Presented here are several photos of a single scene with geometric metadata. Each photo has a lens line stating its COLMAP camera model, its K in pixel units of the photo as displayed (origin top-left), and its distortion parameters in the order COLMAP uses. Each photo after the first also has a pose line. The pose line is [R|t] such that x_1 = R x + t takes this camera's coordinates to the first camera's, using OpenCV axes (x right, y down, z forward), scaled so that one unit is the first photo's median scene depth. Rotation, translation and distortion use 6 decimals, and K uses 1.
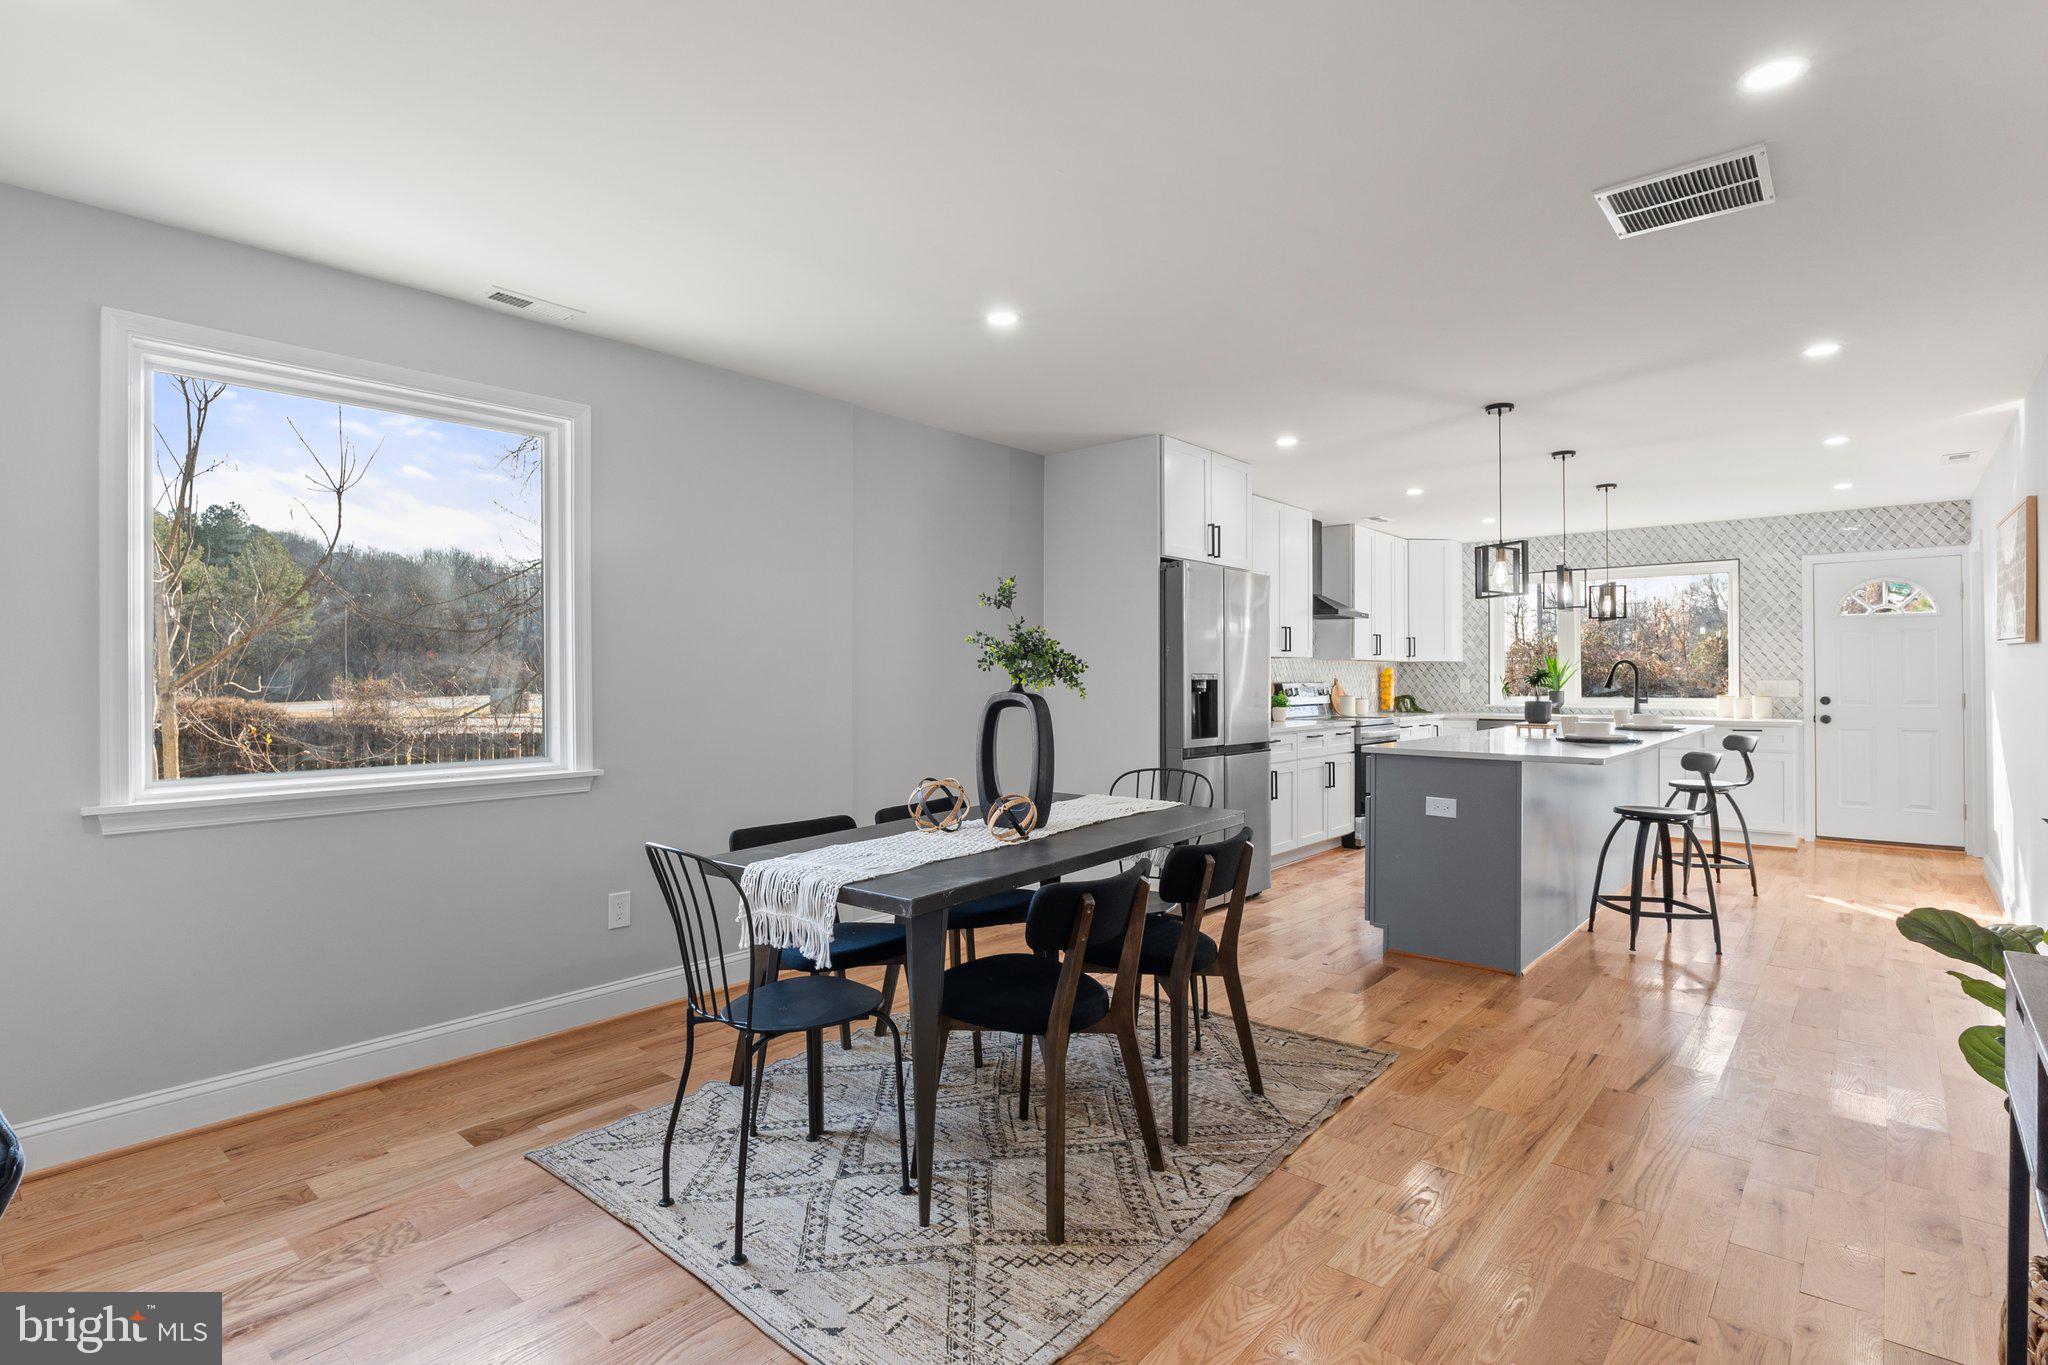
lens RADIAL K [[991.5, 0, 1027.8], [0, 991.5, 675.8], [0, 0, 1]] dist [-0.011013, 0.000260]
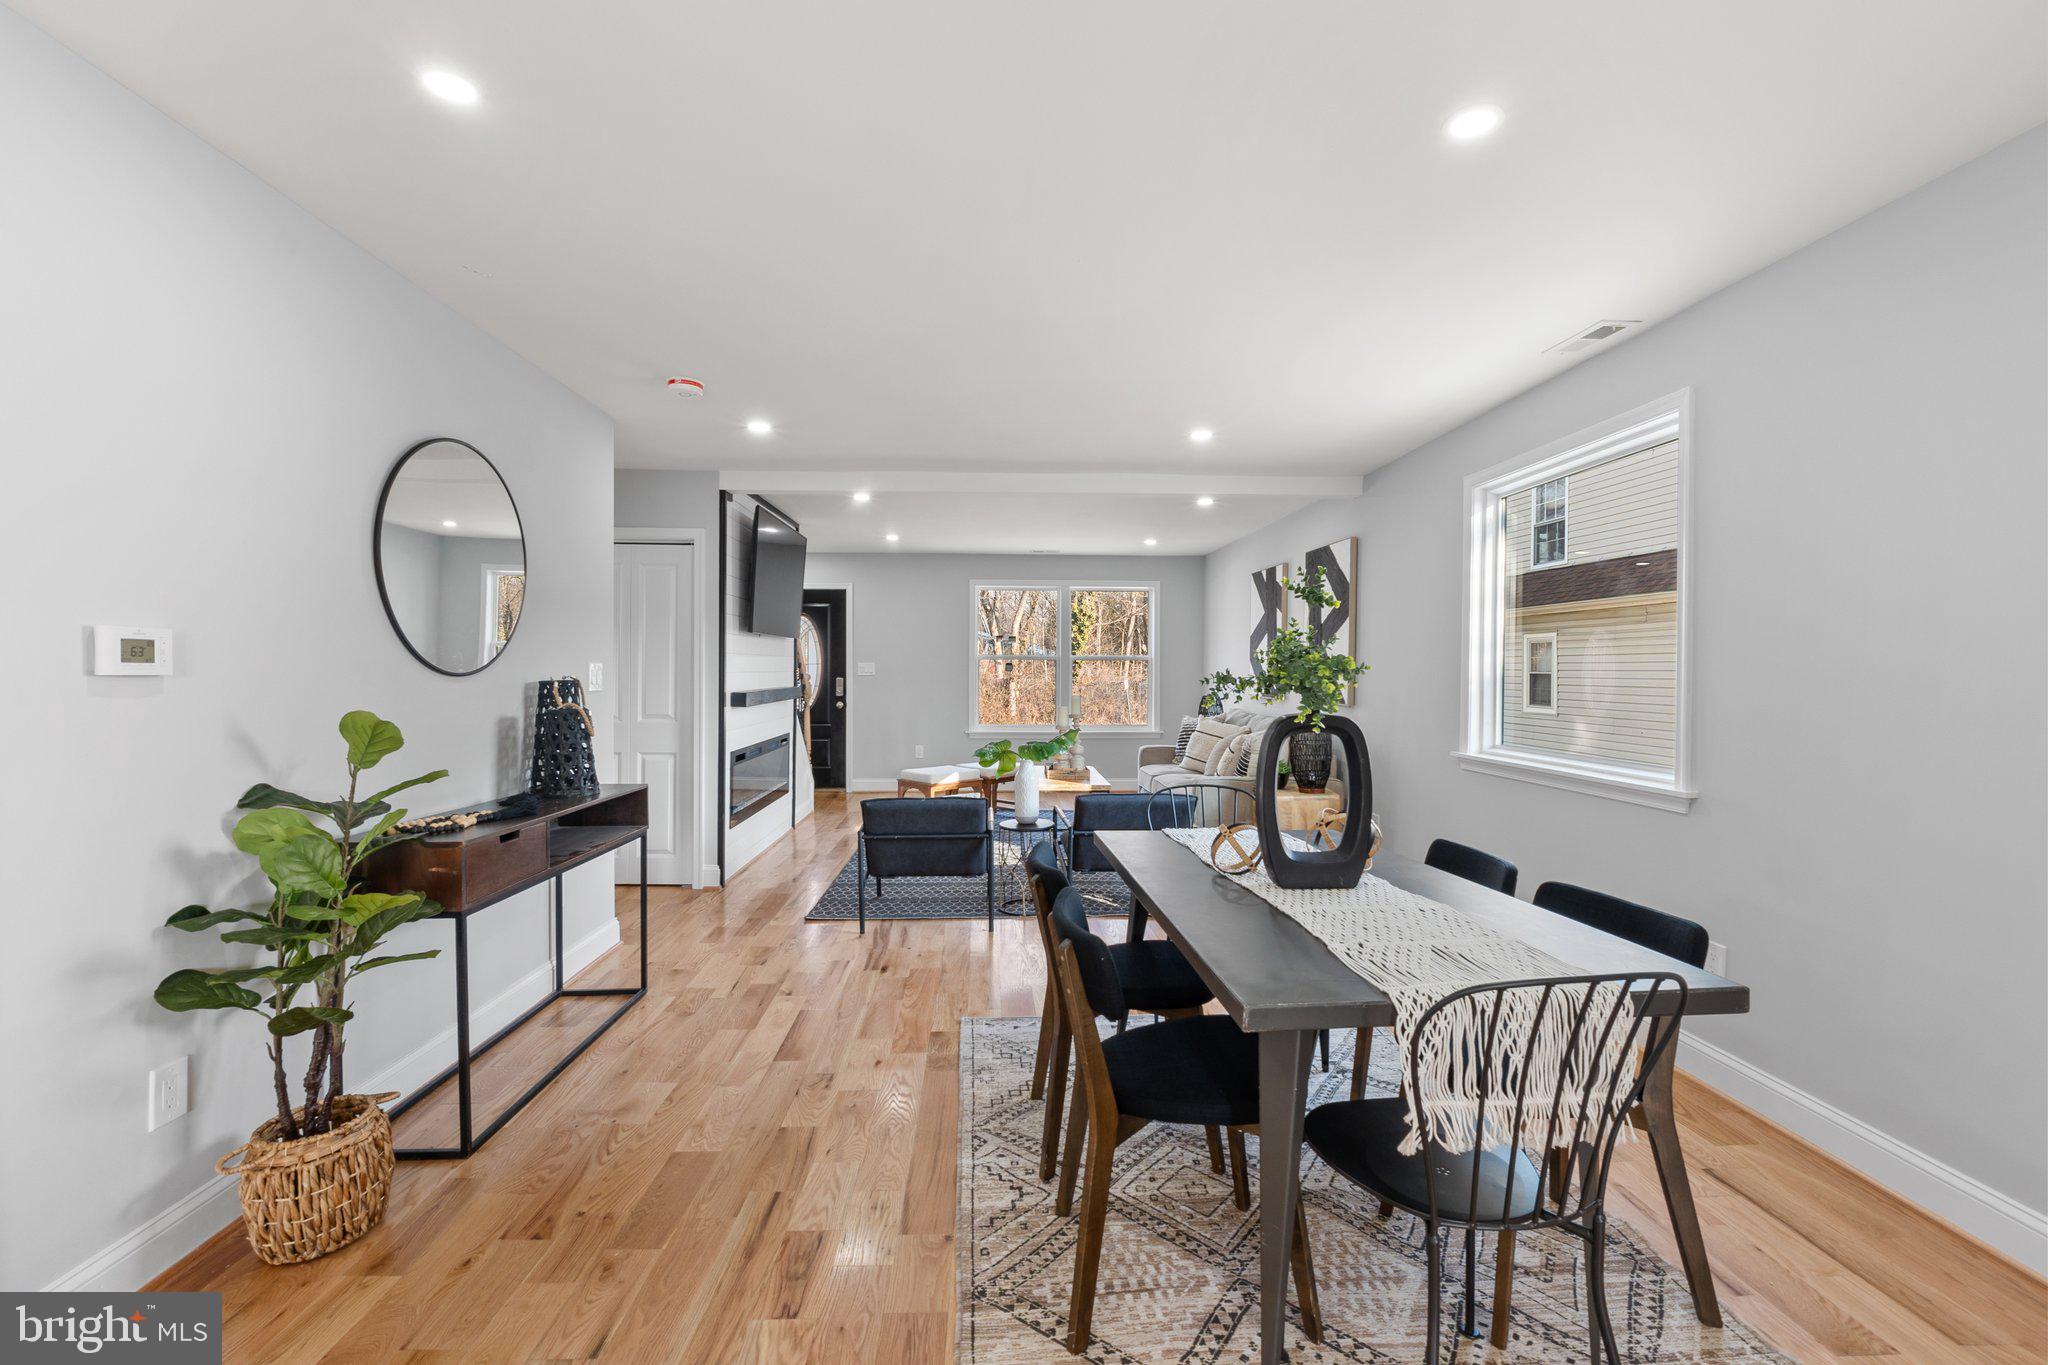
lens RADIAL K [[852.0, 0, 1016.7], [0, 852.0, 684.1], [0, 0, 1]] dist [-0.004582, -0.000680]
pose [[-0.735994, 0.013984, -0.676844, 0.249605], [0.003719, 0.999855, 0.016613, -0.007866], [0.676978, 0.009710, -0.735939, 0.545869]]
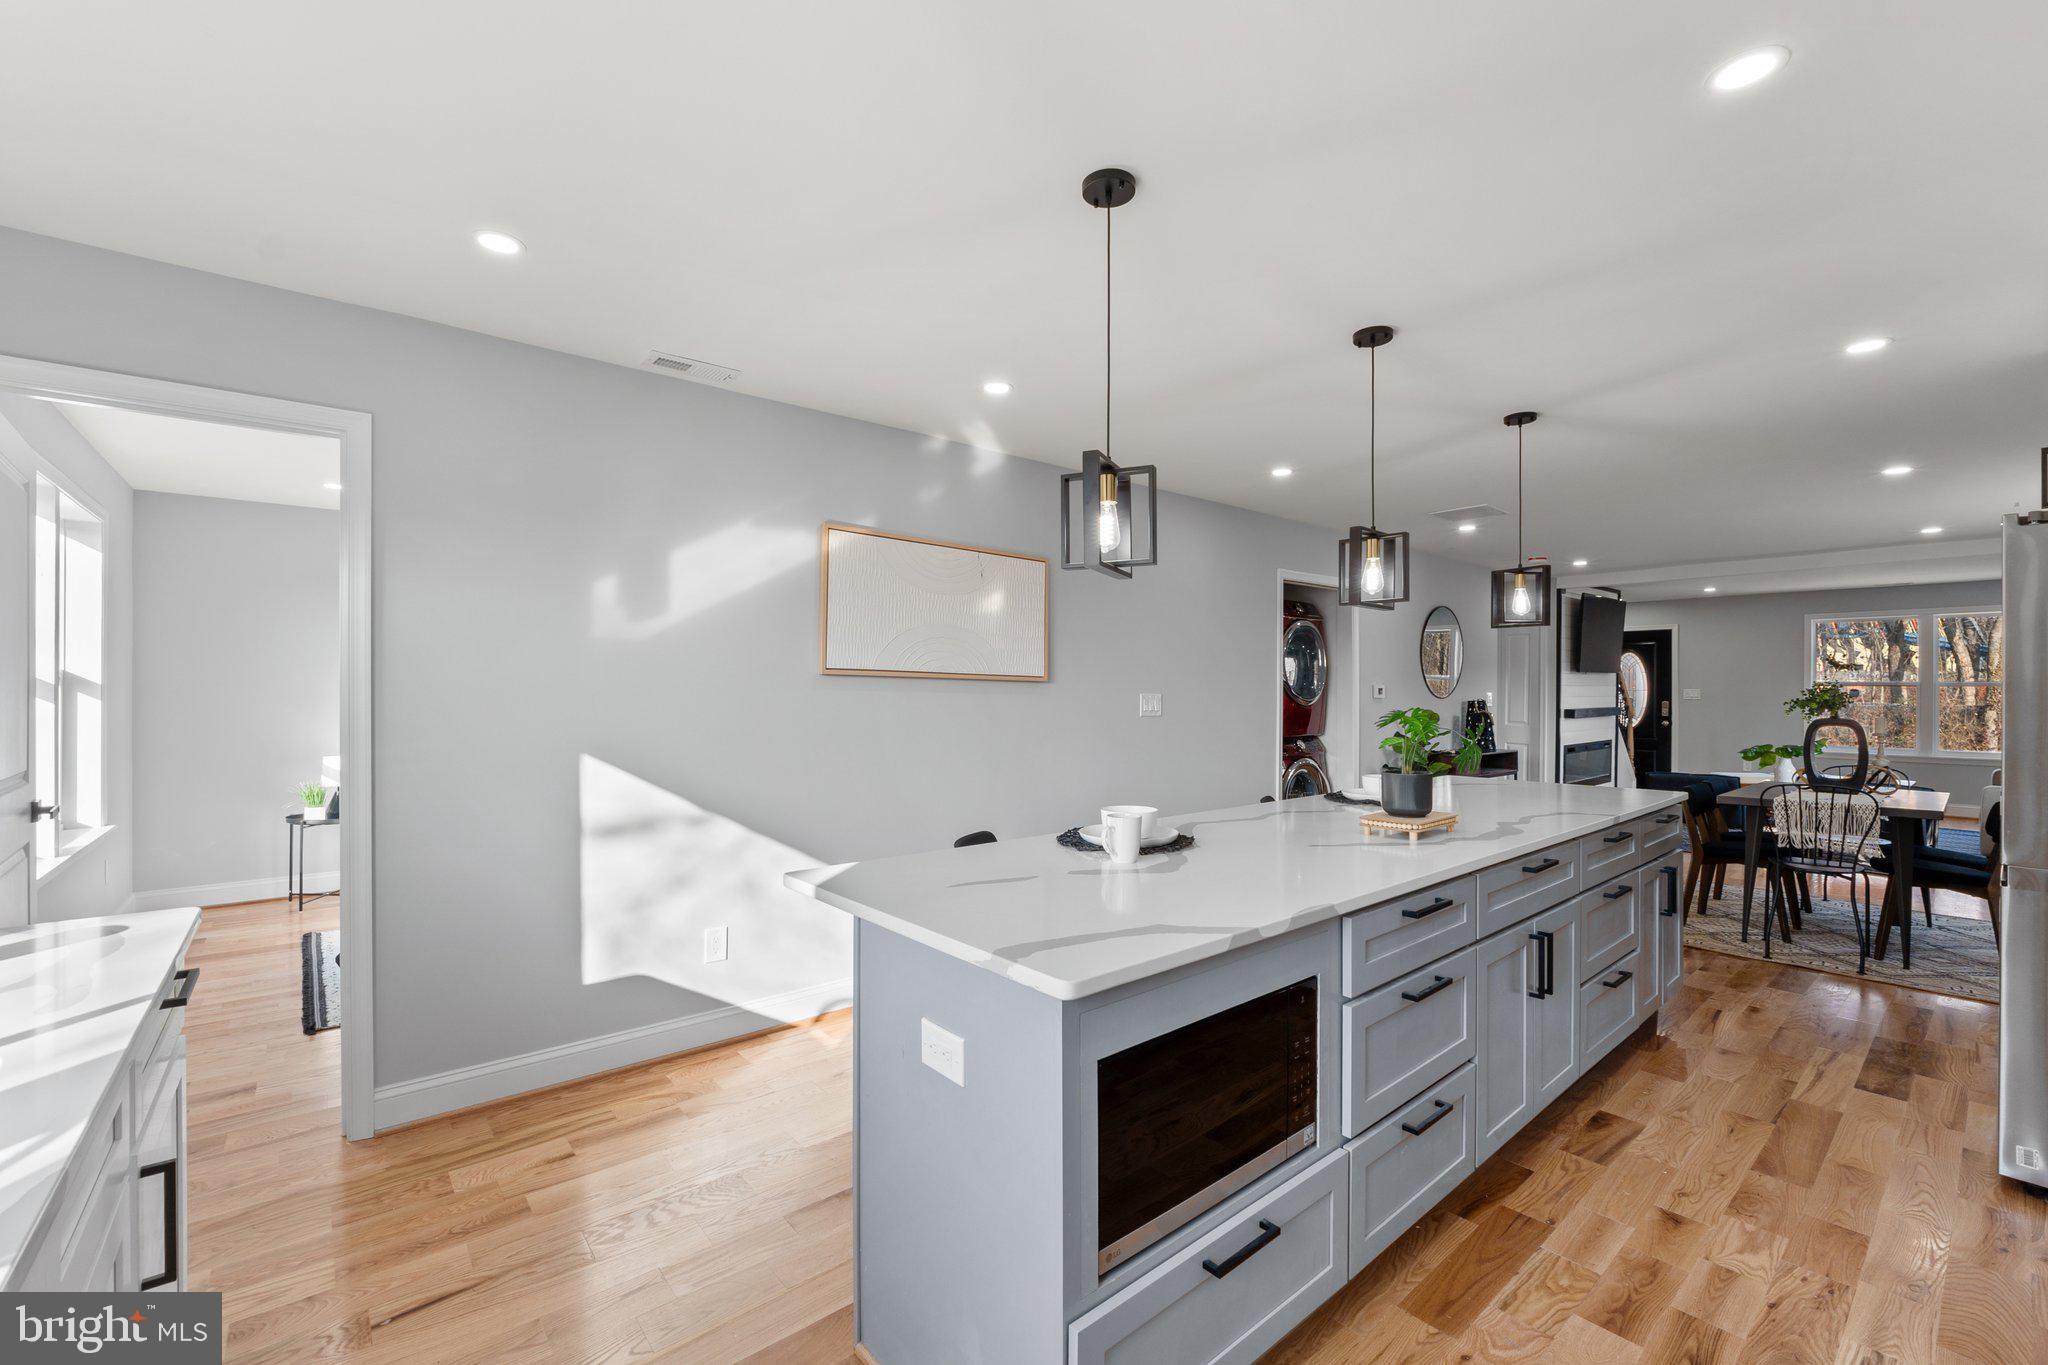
lens RADIAL K [[852.0, 0, 1012.8], [0, 852.0, 680.4], [0, 0, 1]] dist [-0.004582, -0.000680]
pose [[-0.986579, 0.001608, 0.163276, 0.505093], [-0.000655, 0.999905, -0.013800, -0.013101], [-0.163283, -0.013721, -0.986484, 1.147791]]
